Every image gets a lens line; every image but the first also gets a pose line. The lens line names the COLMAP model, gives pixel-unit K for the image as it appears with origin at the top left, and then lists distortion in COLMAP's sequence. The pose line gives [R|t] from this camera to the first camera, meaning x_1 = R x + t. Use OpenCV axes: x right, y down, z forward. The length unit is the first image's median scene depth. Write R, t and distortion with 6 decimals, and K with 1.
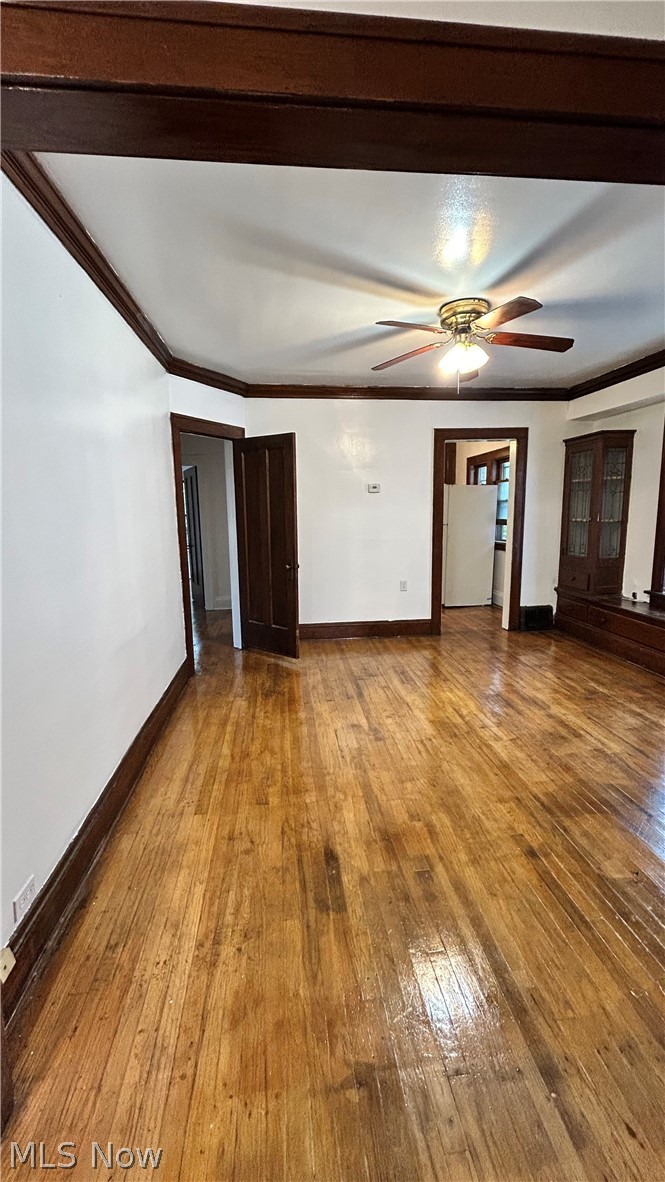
lens RADIAL K [[476.9, 0, 328.5], [0, 476.9, 597.4], [0, 0, 1]] dist [-0.008638, -0.000089]
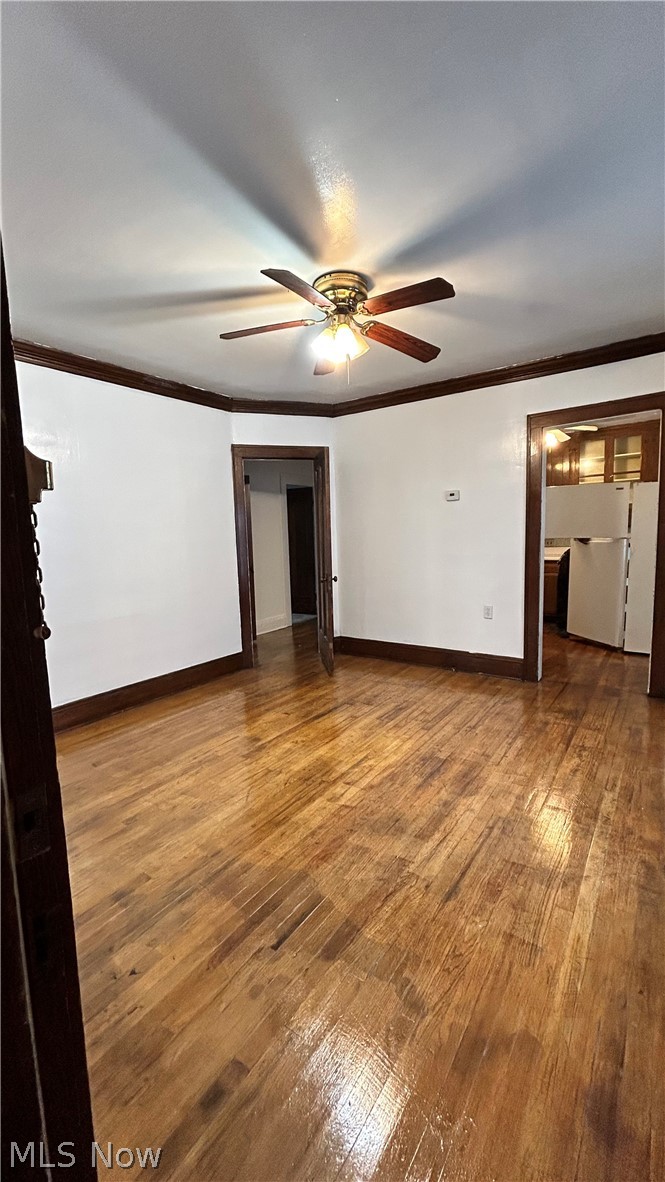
lens RADIAL K [[476.9, 0, 335.5], [0, 476.9, 596.1], [0, 0, 1]] dist [-0.008638, -0.000089]
pose [[0.746620, 0.078410, -0.660614, 1.268059], [-0.101309, 0.994849, 0.003582, -0.072141], [0.657492, 0.064251, 0.750717, 0.545591]]
